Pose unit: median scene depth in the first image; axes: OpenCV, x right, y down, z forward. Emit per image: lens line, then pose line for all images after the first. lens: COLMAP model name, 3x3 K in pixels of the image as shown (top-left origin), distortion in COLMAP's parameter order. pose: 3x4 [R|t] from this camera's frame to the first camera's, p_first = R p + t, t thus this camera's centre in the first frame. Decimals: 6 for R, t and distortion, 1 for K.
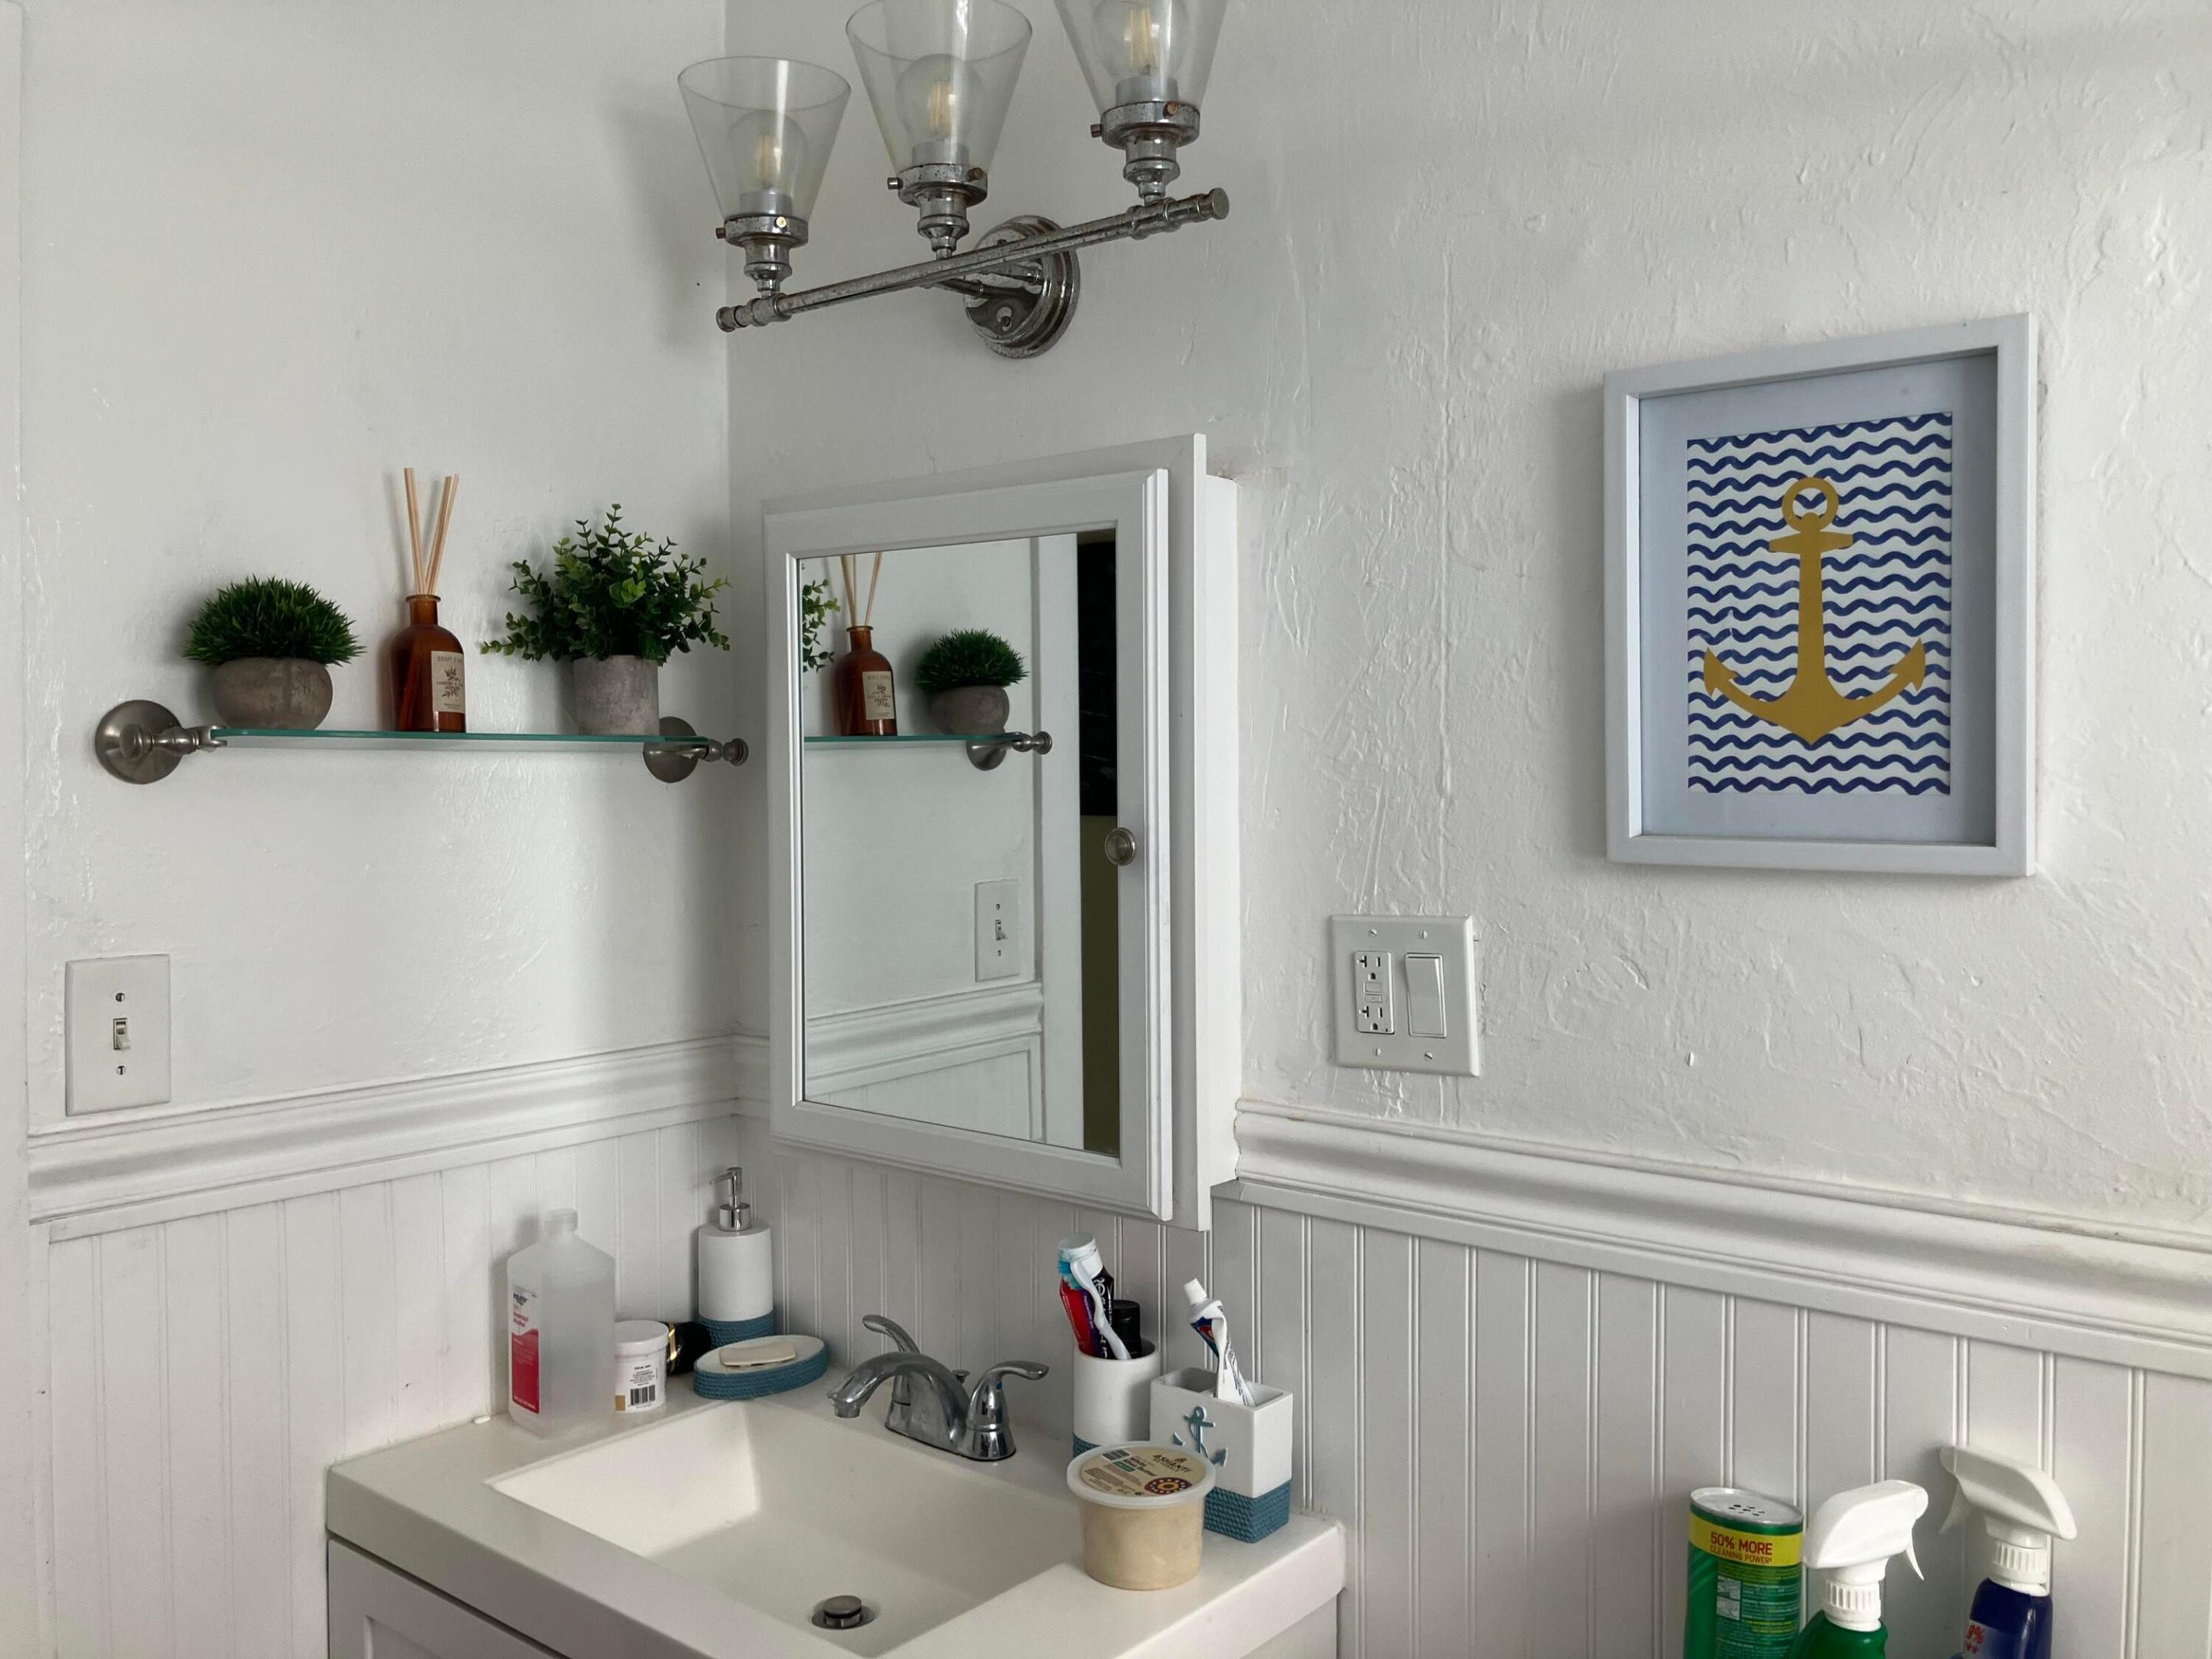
lens RADIAL K [[1853.9, 0, 1106.7], [0, 1853.9, 819.8], [0, 0, 1]] dist [0.037664, -0.035366]
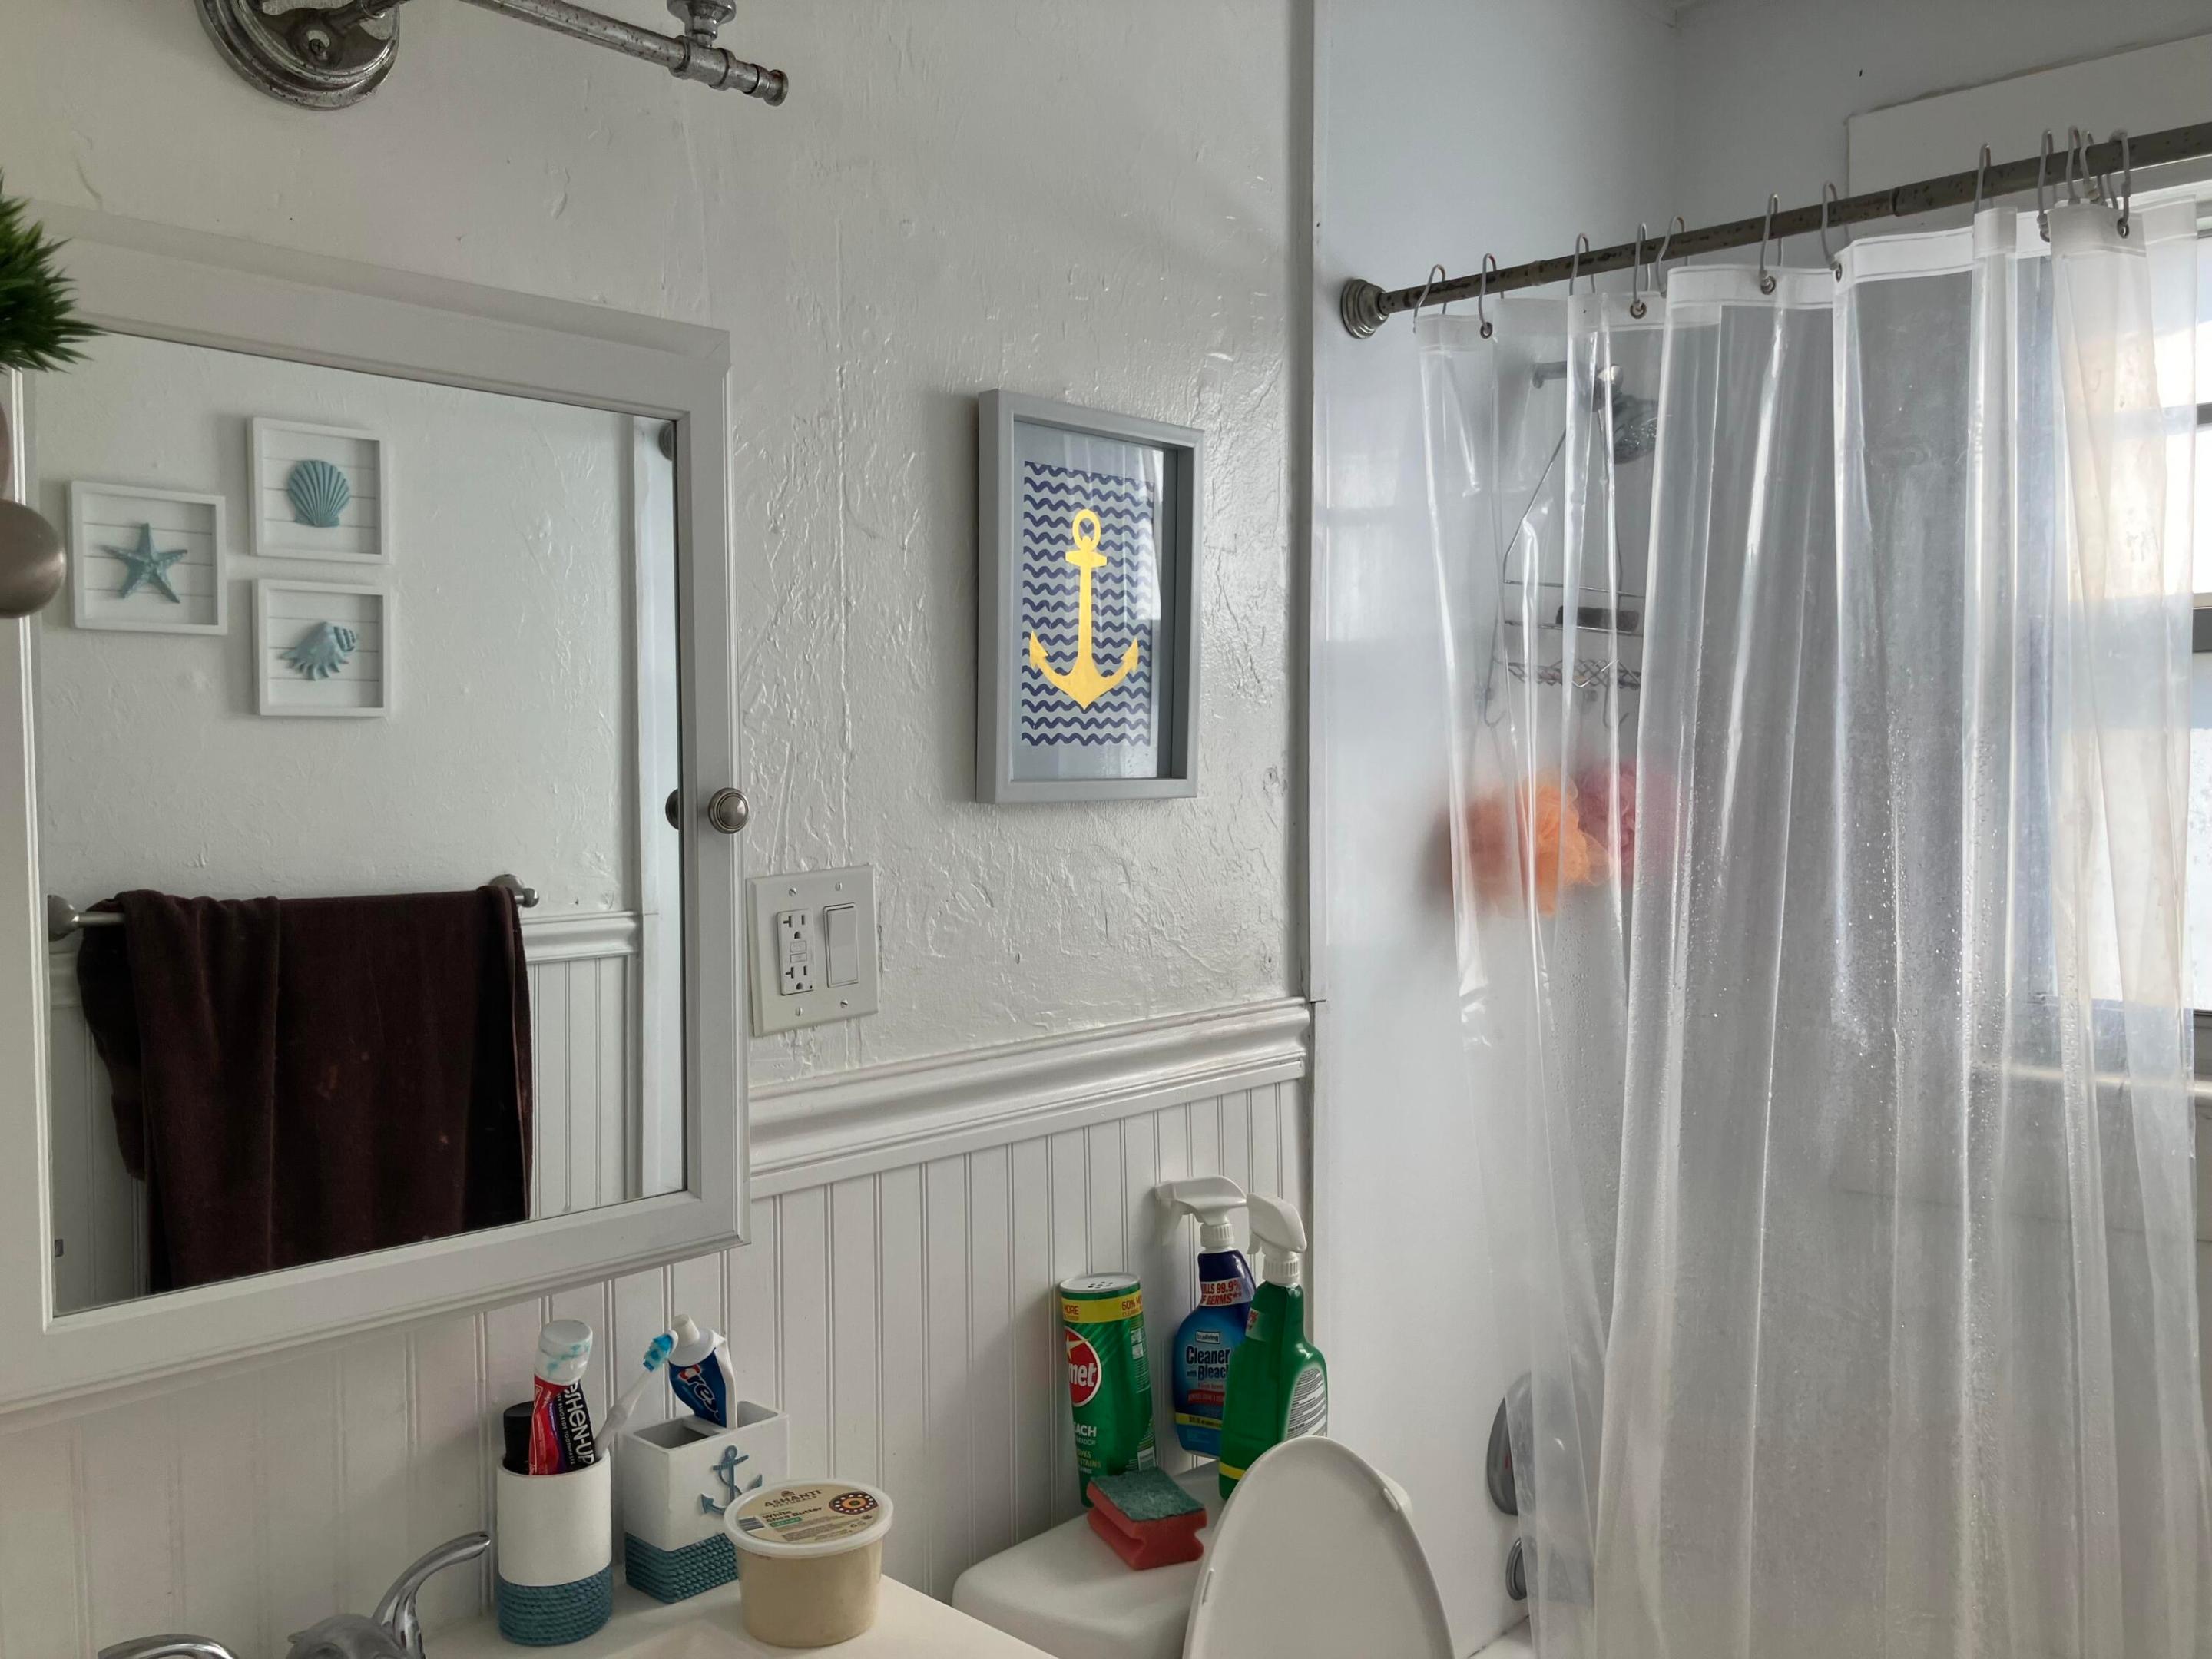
lens RADIAL K [[1853.9, 0, 1147.7], [0, 1853.9, 819.8], [0, 0, 1]] dist [0.037664, -0.035366]
pose [[0.027422, -0.048660, 0.998439, -0.853181], [0.017549, 0.998684, 0.048190, -0.021345], [-0.999470, 0.016200, 0.028239, 0.809638]]
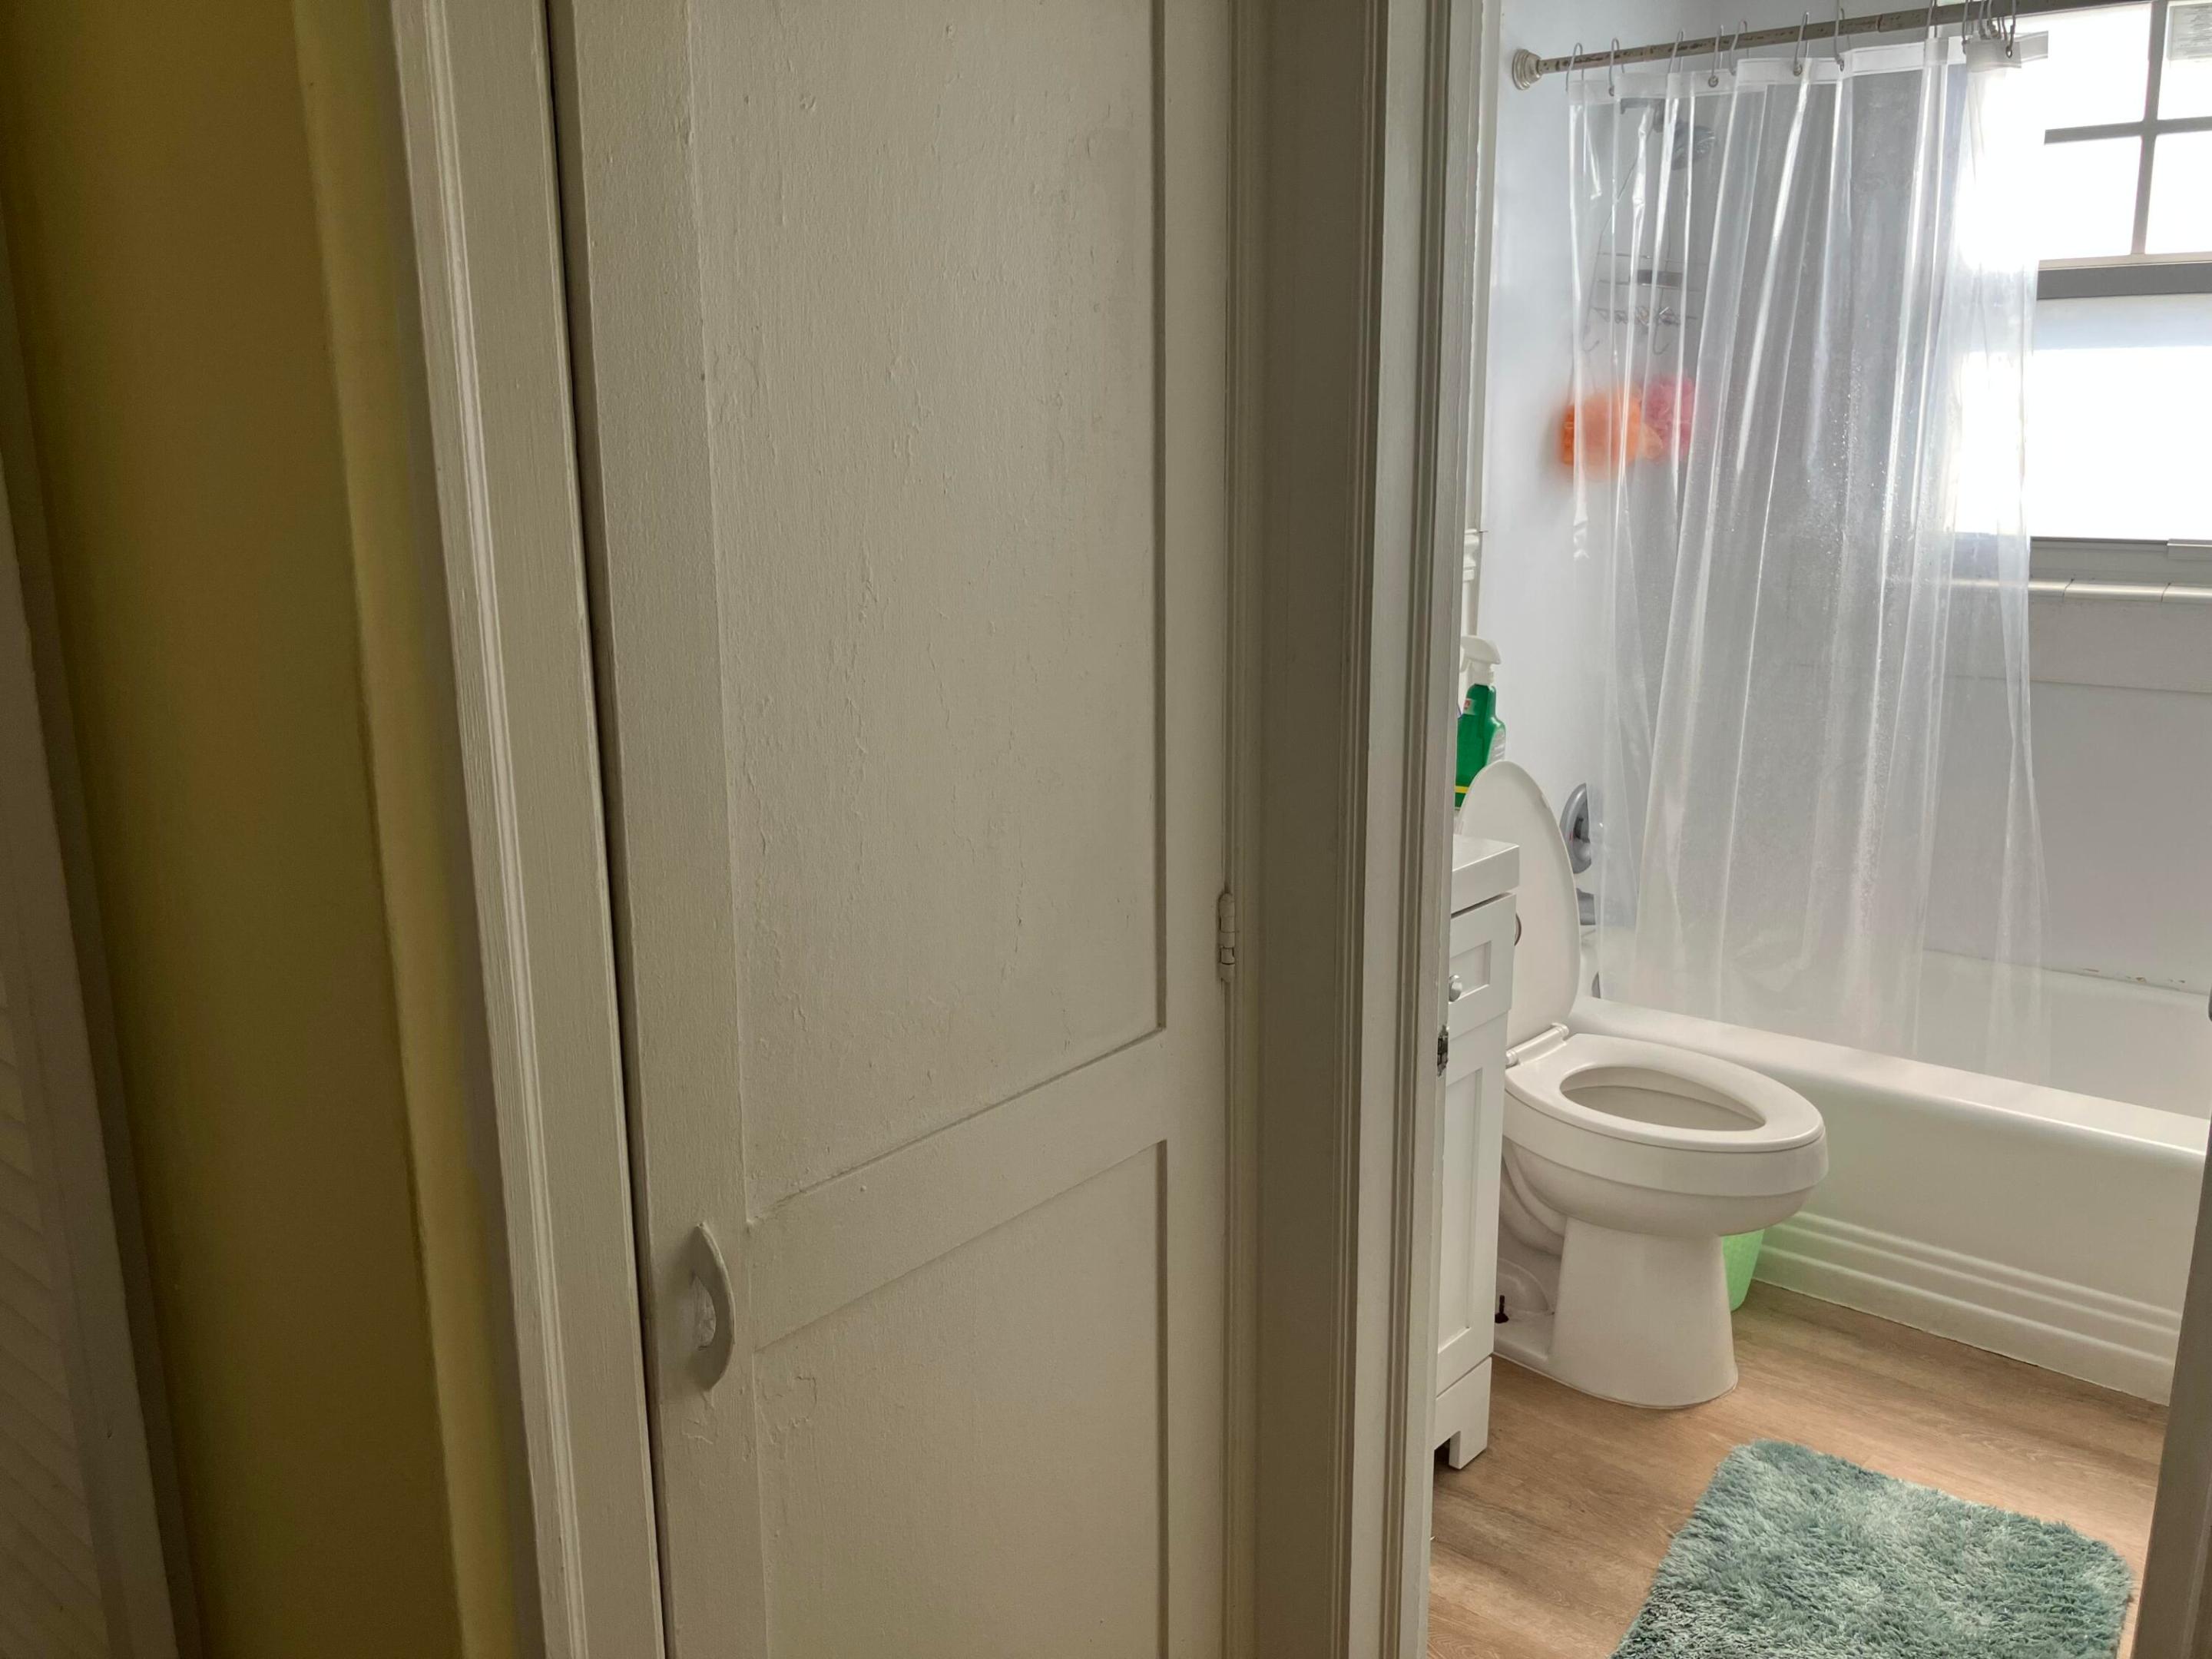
lens RADIAL K [[1853.9, 0, 1107.4], [0, 1853.9, 829.1], [0, 0, 1]] dist [0.037664, -0.035366]
pose [[0.007417, -0.241113, 0.970469, -1.683086], [0.027076, 0.970188, 0.240837, -0.019615], [-0.999606, 0.024490, 0.013724, 1.138380]]
